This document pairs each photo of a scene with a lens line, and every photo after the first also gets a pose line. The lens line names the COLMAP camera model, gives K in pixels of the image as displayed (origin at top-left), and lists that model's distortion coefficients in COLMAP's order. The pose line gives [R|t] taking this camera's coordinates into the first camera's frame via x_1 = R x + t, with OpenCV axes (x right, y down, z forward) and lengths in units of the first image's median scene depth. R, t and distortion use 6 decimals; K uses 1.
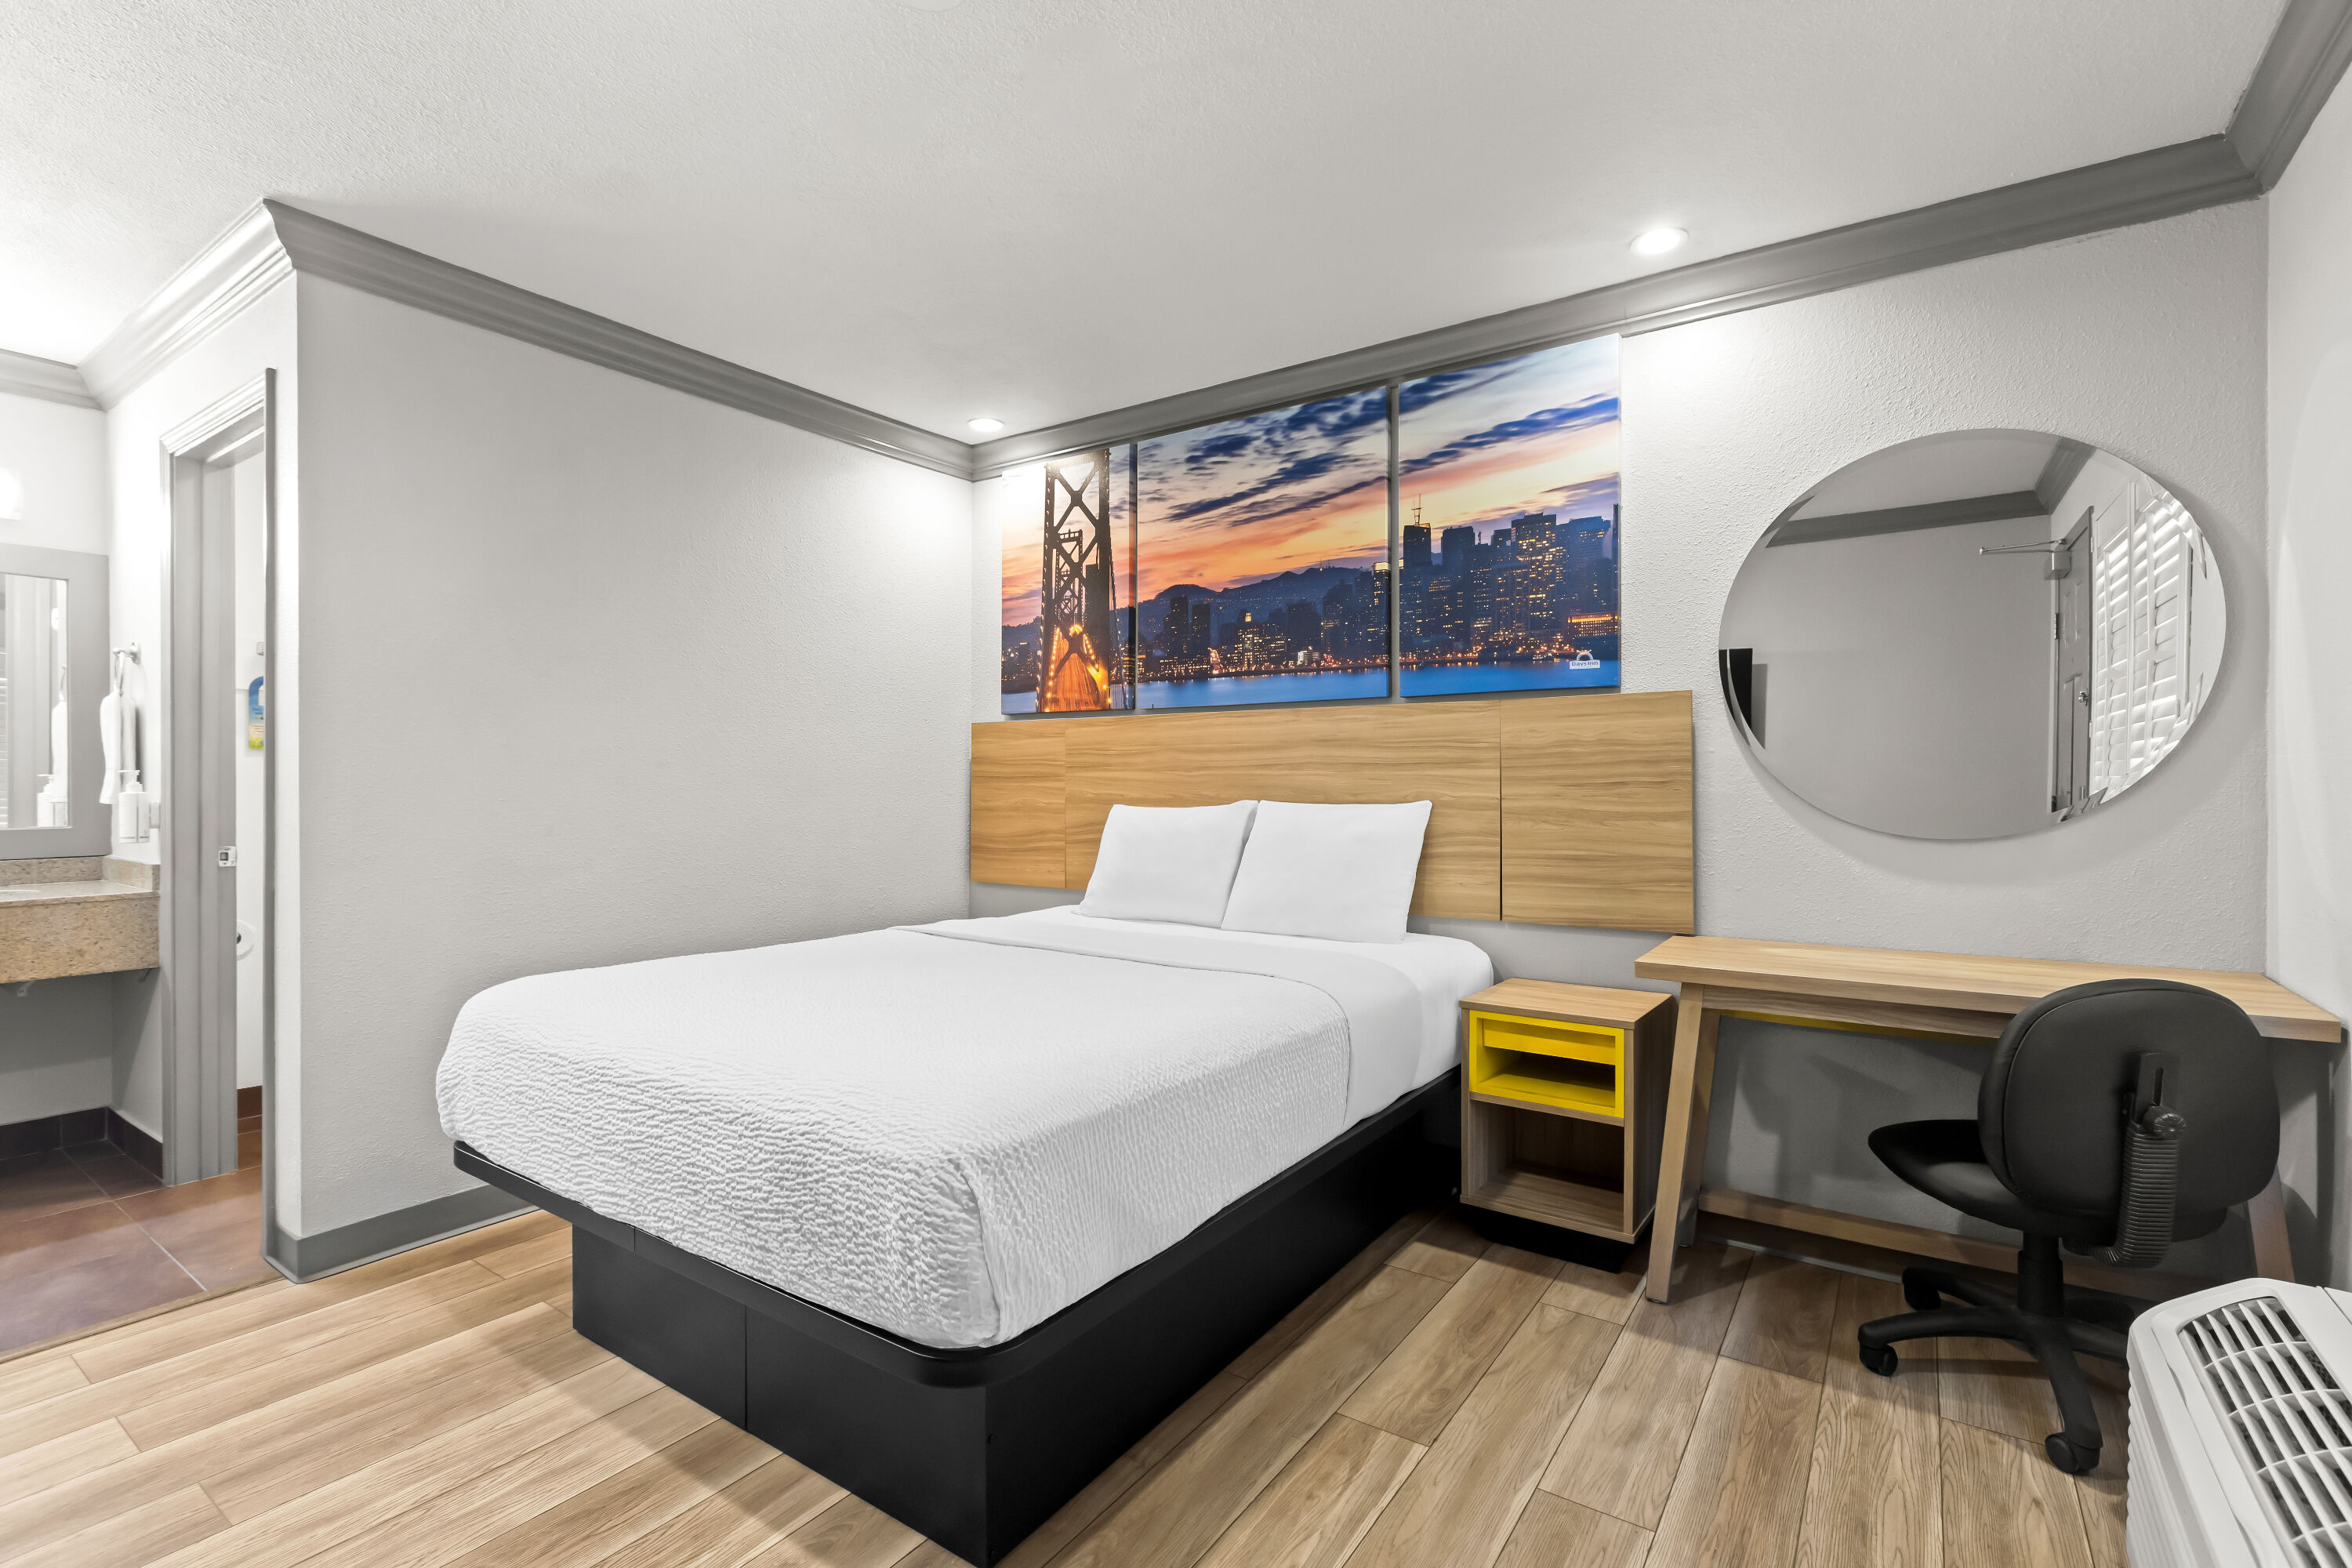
lens RADIAL K [[1048.8, 0, 1188.8], [0, 1048.8, 793.3], [0, 0, 1]] dist [0.003376, -0.001401]
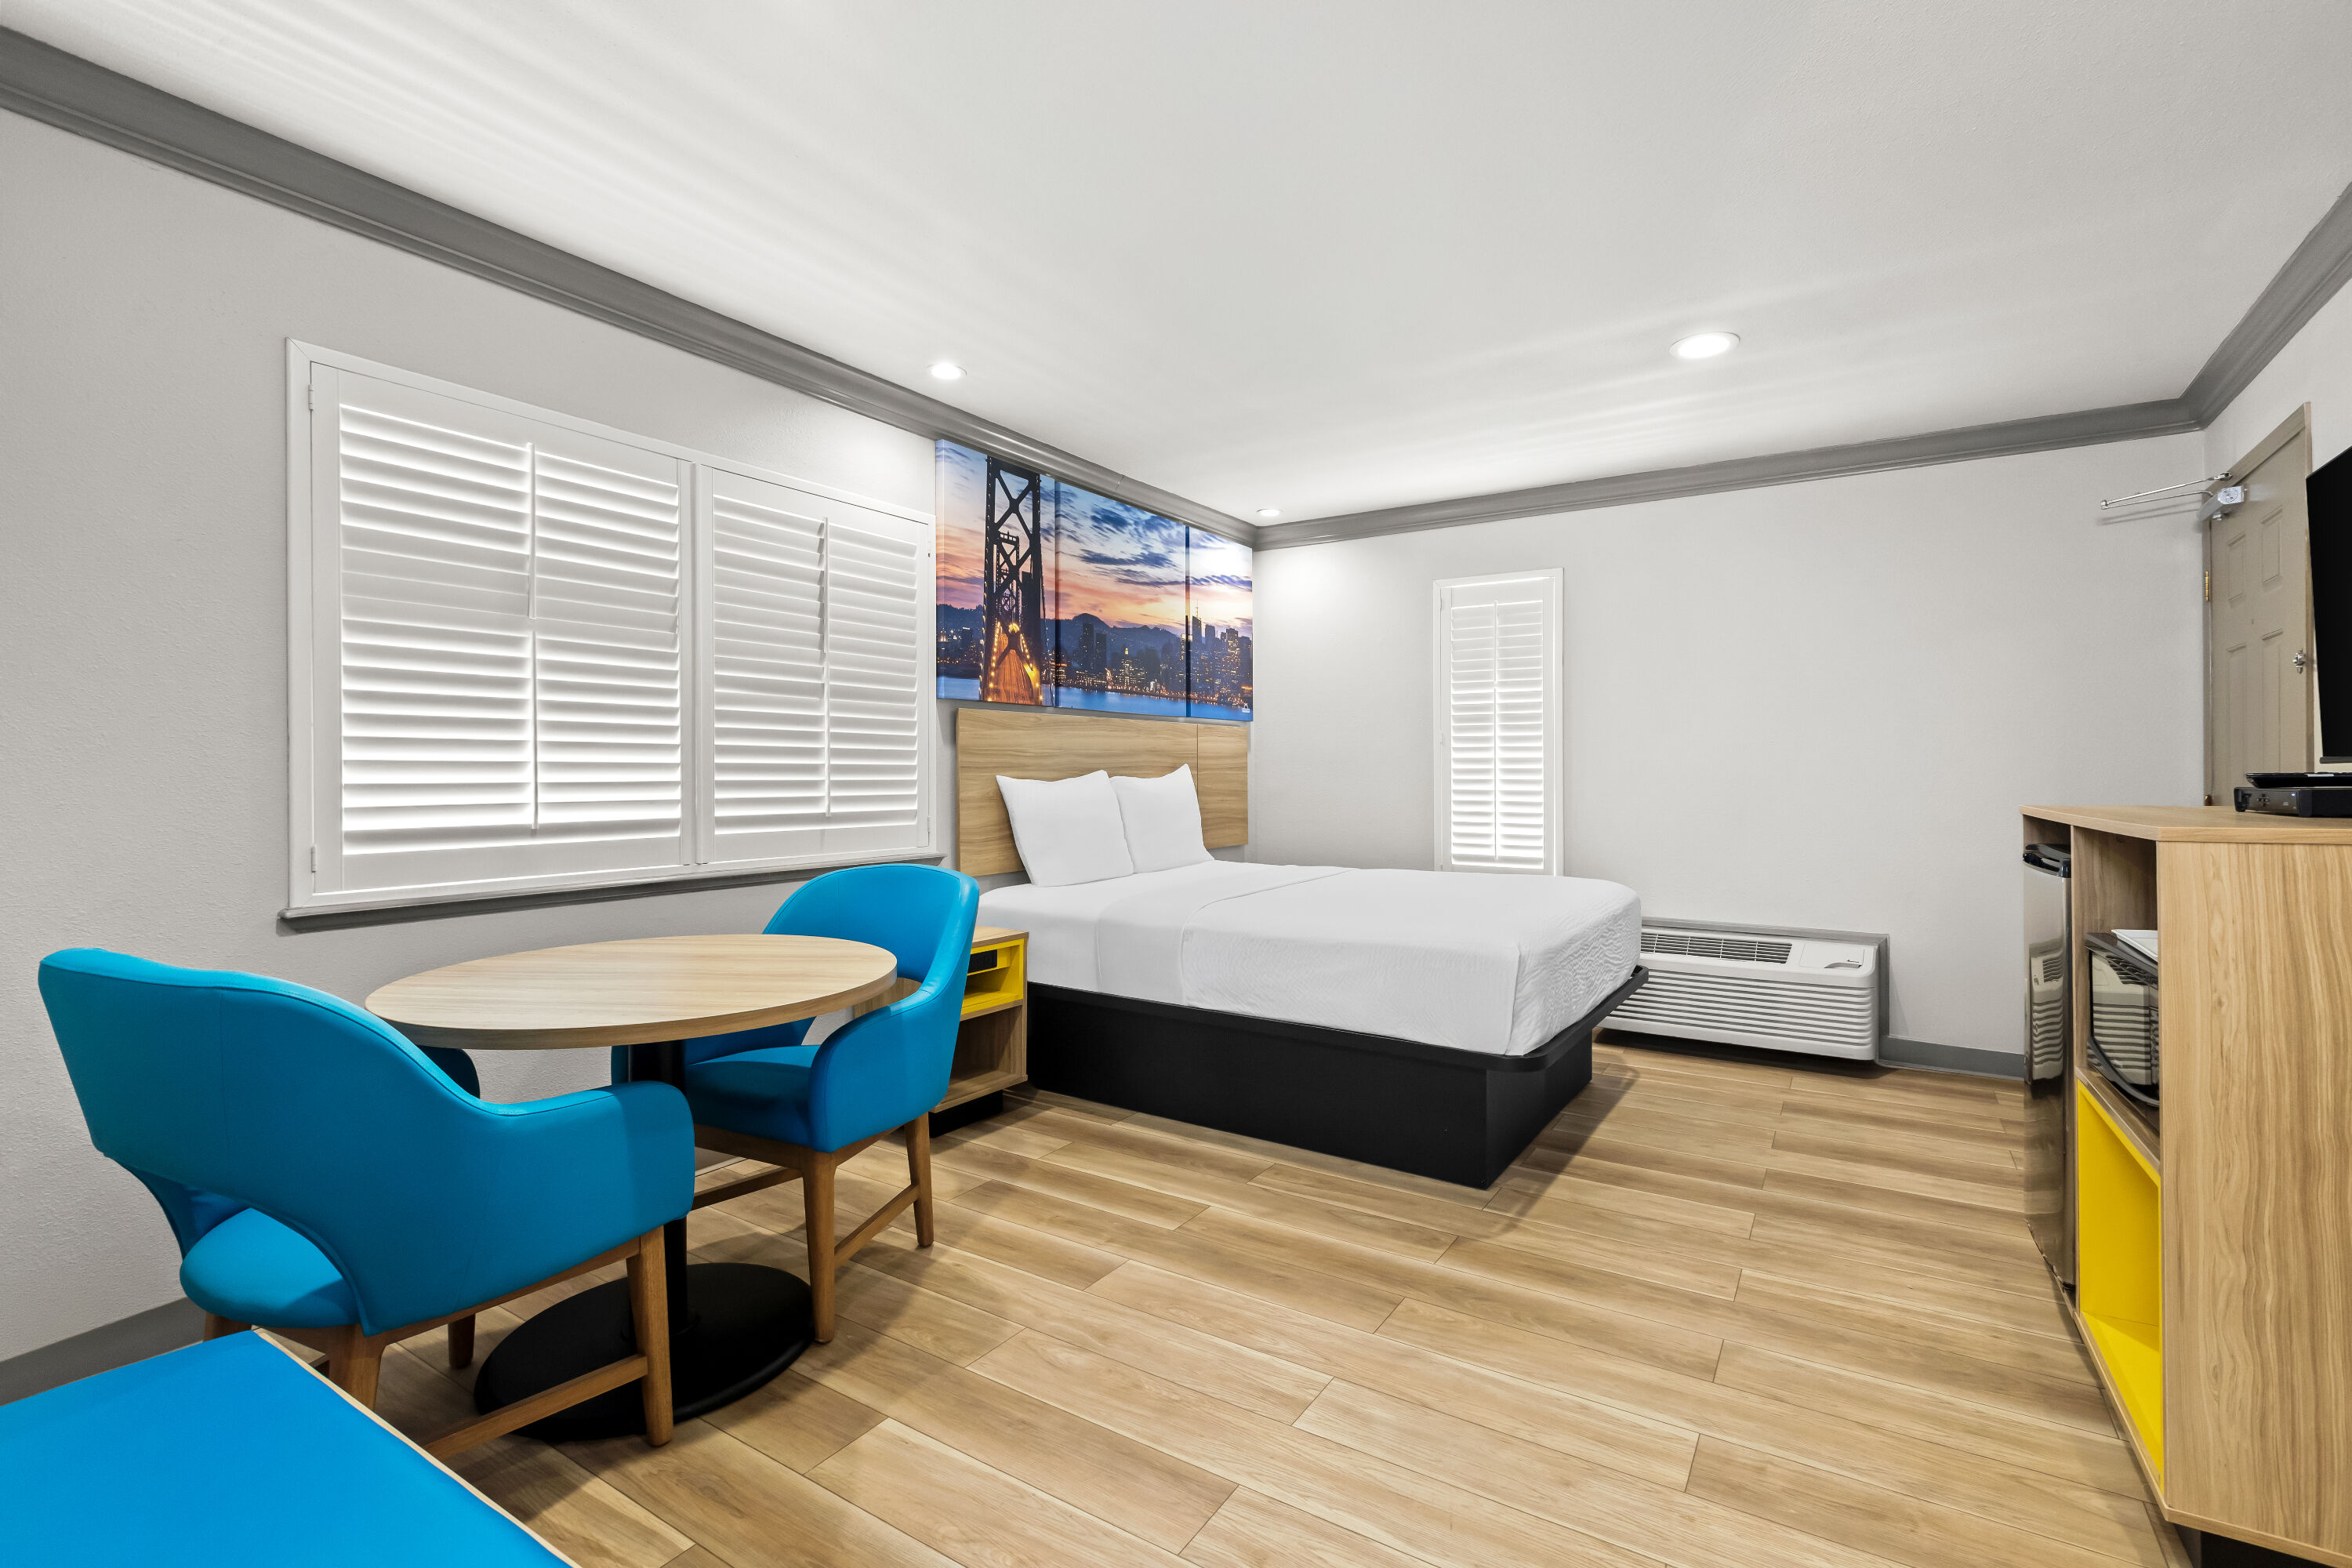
lens RADIAL K [[1048.8, 0, 1198.1], [0, 1048.8, 771.3], [0, 0, 1]] dist [0.003376, -0.001401]
pose [[-0.025251, -0.002101, 0.999679, -1.344088], [0.011407, 0.999932, 0.002390, -0.011127], [-0.999616, 0.011463, -0.025225, 0.953408]]
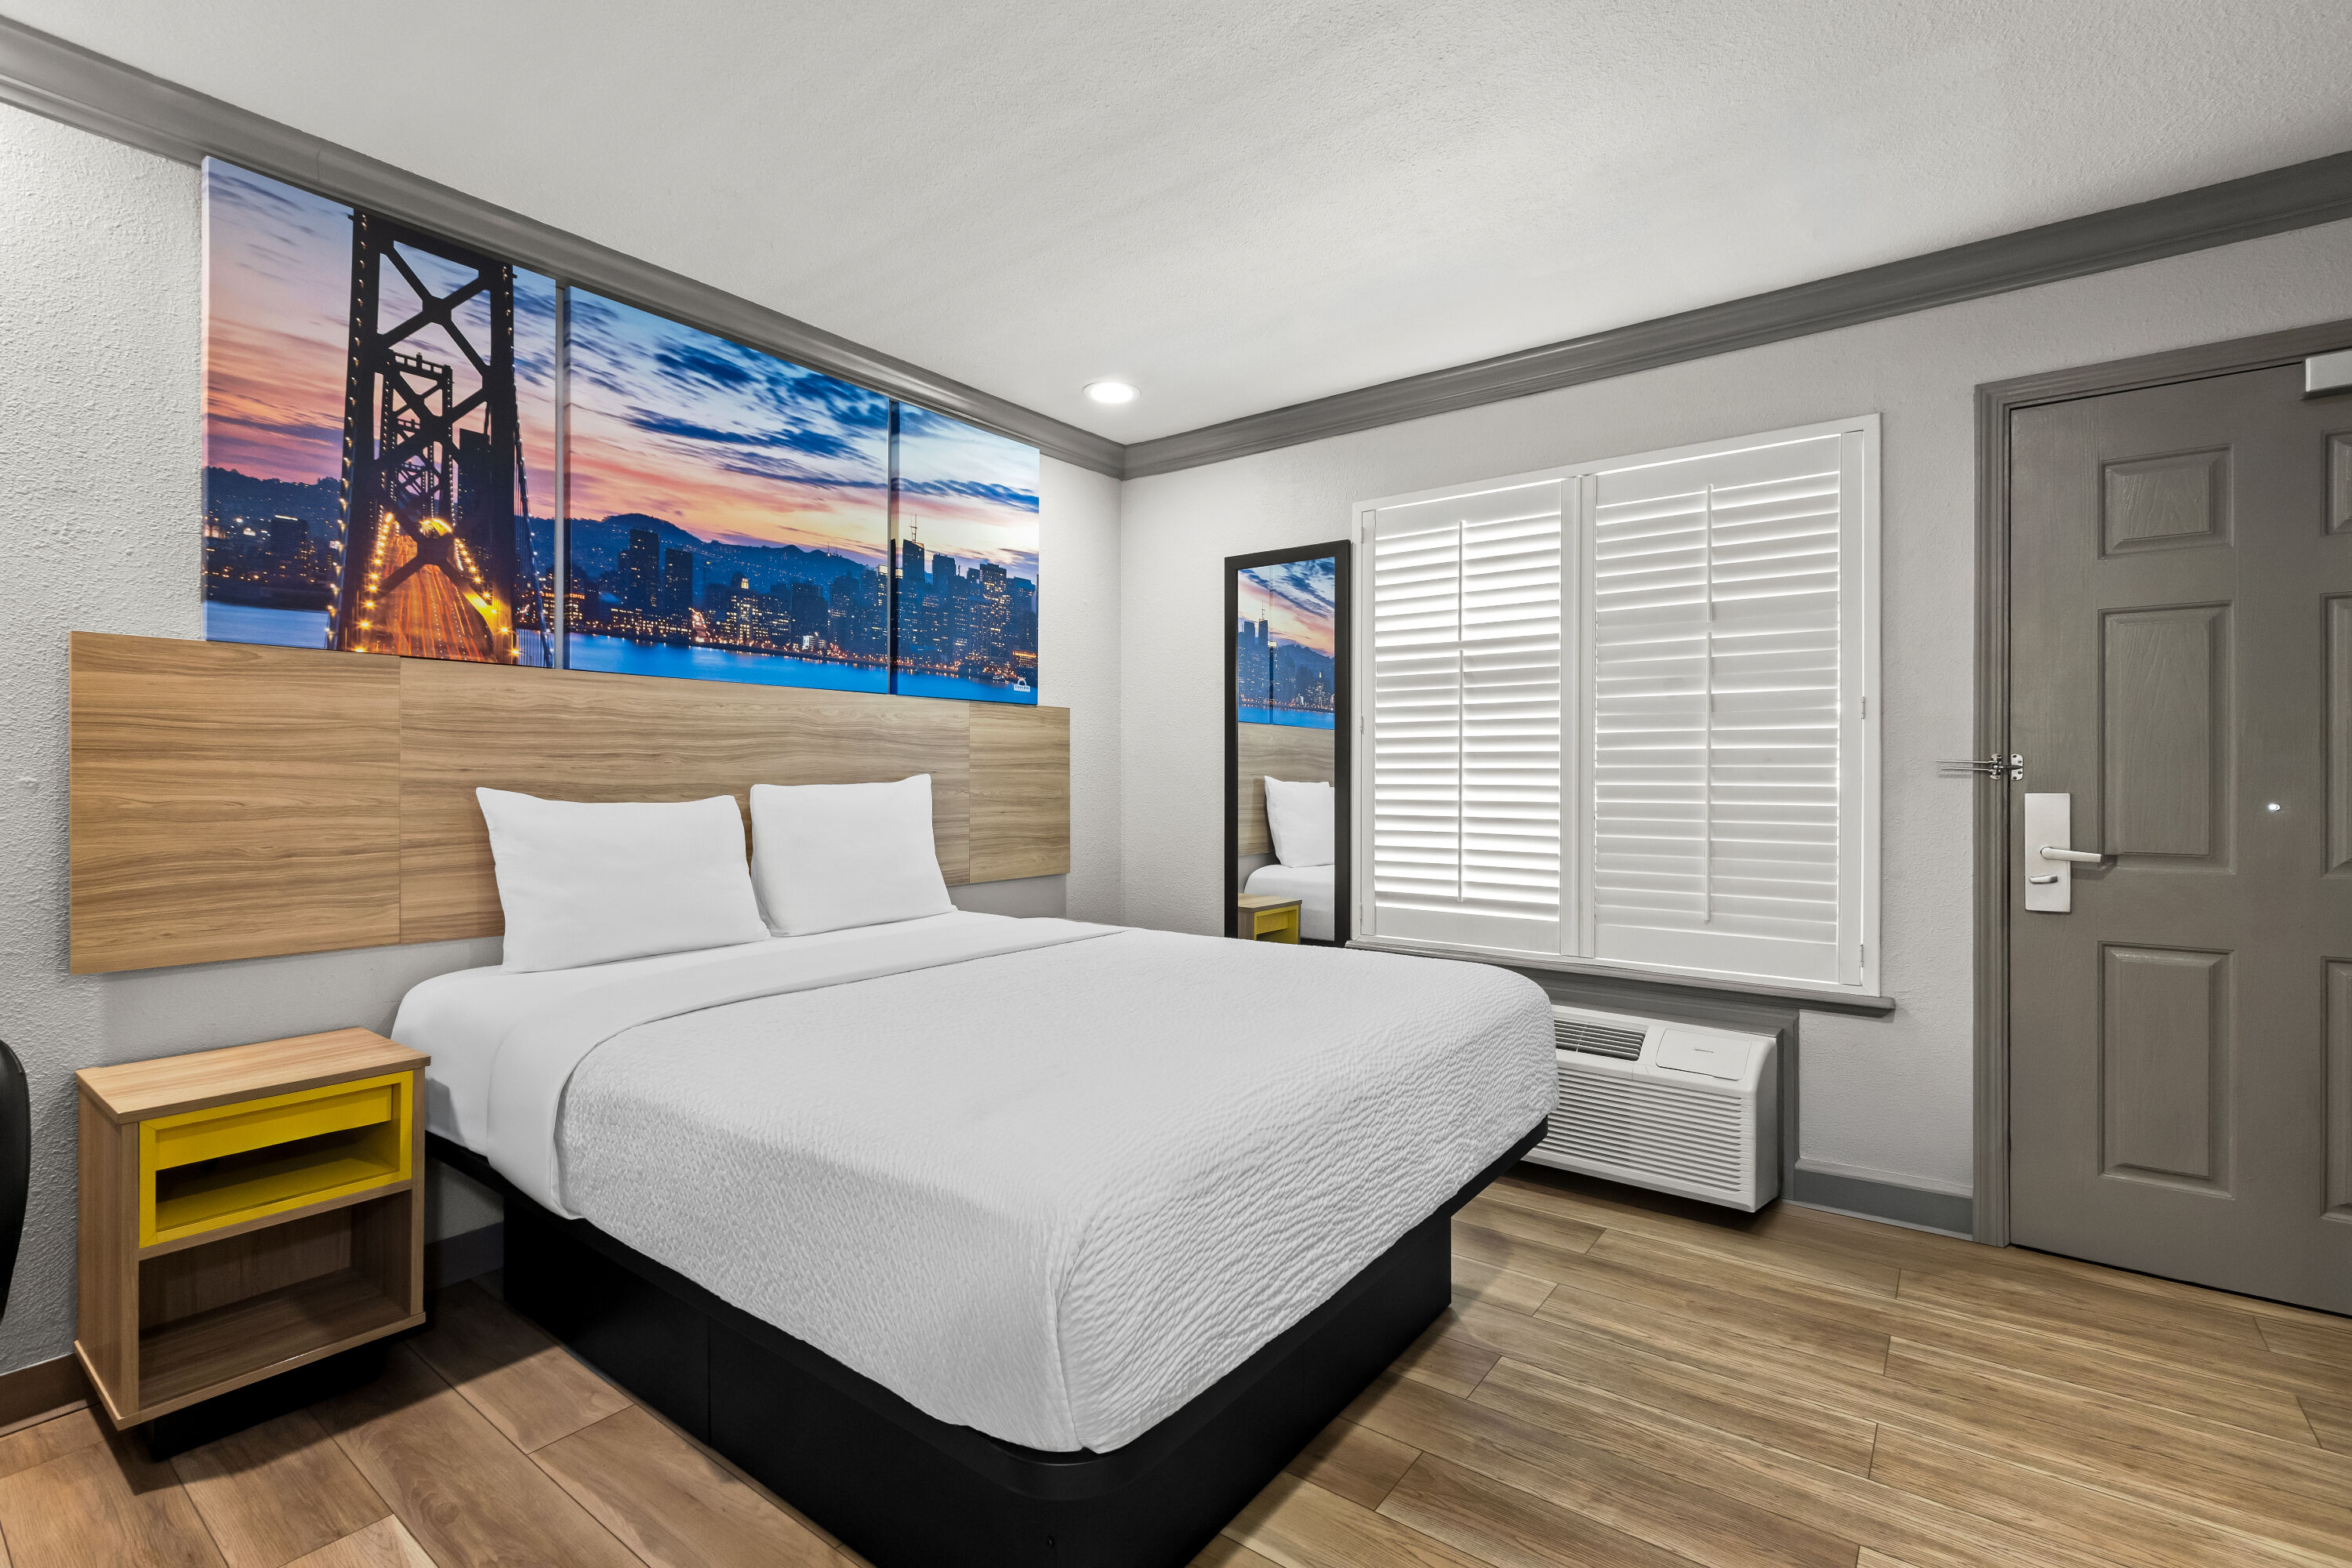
lens RADIAL K [[1048.8, 0, 1186.6], [0, 1048.8, 779.2], [0, 0, 1]] dist [0.003376, -0.001401]
pose [[0.043269, -0.011203, 0.999001, -0.793299], [0.000071, 0.999937, 0.011210, -0.018256], [-0.999063, -0.000414, 0.043267, 0.610553]]
